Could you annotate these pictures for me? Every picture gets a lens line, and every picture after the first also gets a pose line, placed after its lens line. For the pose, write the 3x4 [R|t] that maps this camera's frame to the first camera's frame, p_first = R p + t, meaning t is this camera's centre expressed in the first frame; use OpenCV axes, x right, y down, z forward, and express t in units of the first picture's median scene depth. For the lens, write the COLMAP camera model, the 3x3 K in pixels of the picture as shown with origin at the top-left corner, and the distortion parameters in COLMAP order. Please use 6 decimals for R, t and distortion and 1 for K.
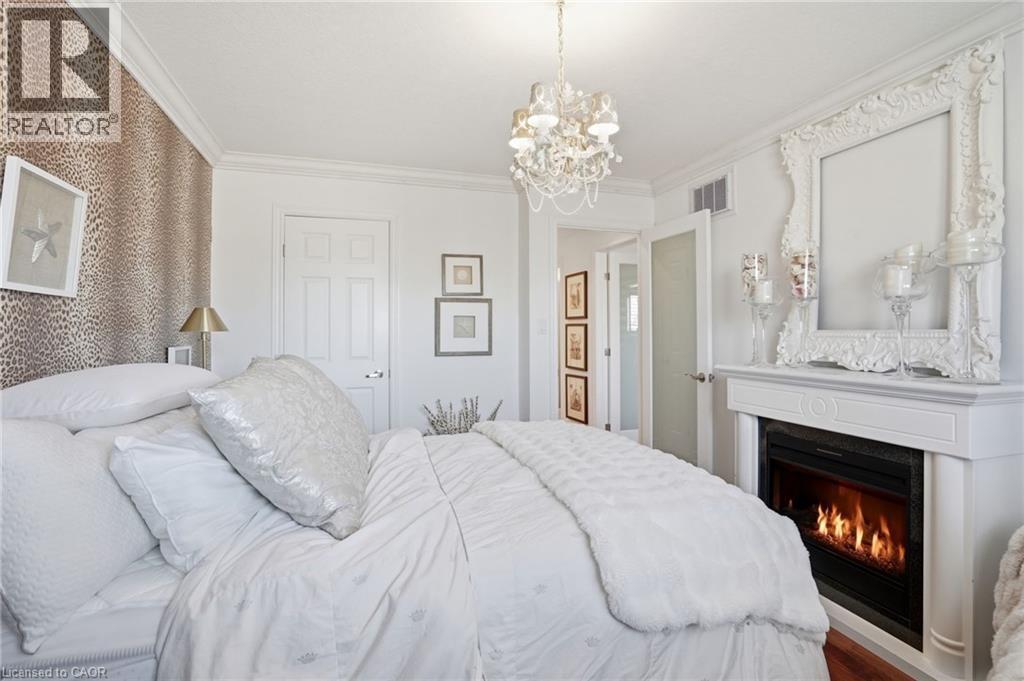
lens RADIAL K [[515.0, 0, 517.3], [0, 515.0, 339.8], [0, 0, 1]] dist [-0.039538, 0.024870]
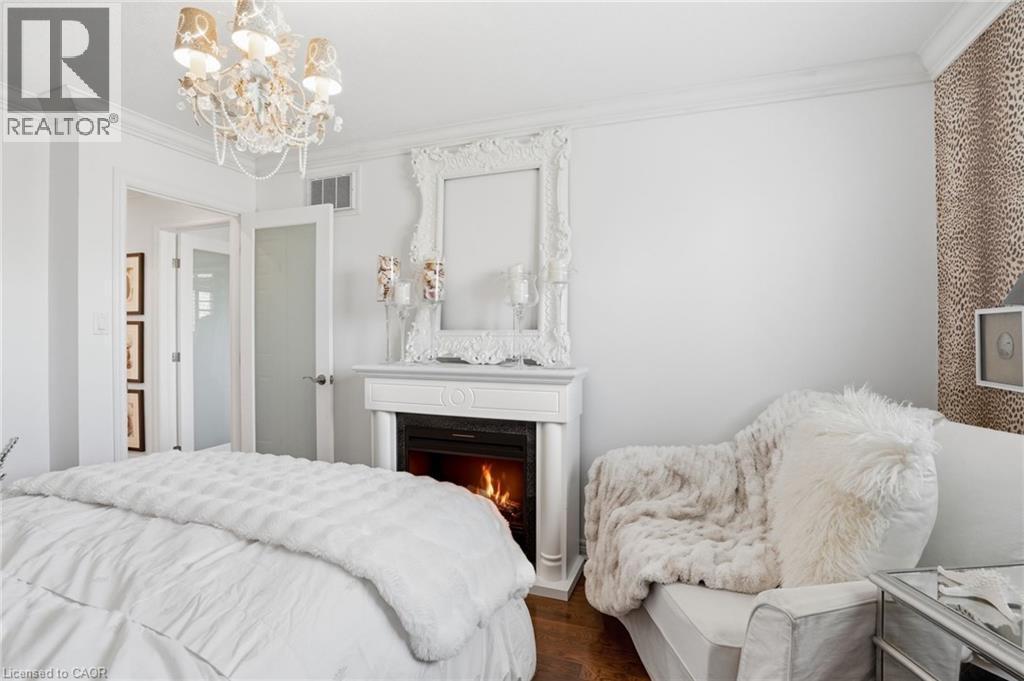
lens RADIAL K [[502.5, 0, 512.0], [0, 502.5, 340.5], [0, 0, 1]] dist [-0.050300, 0.022537]
pose [[0.604201, -0.013206, 0.796723, -0.212007], [0.012552, 0.999896, 0.007054, -0.001880], [-0.796733, 0.005738, 0.604304, 0.206109]]
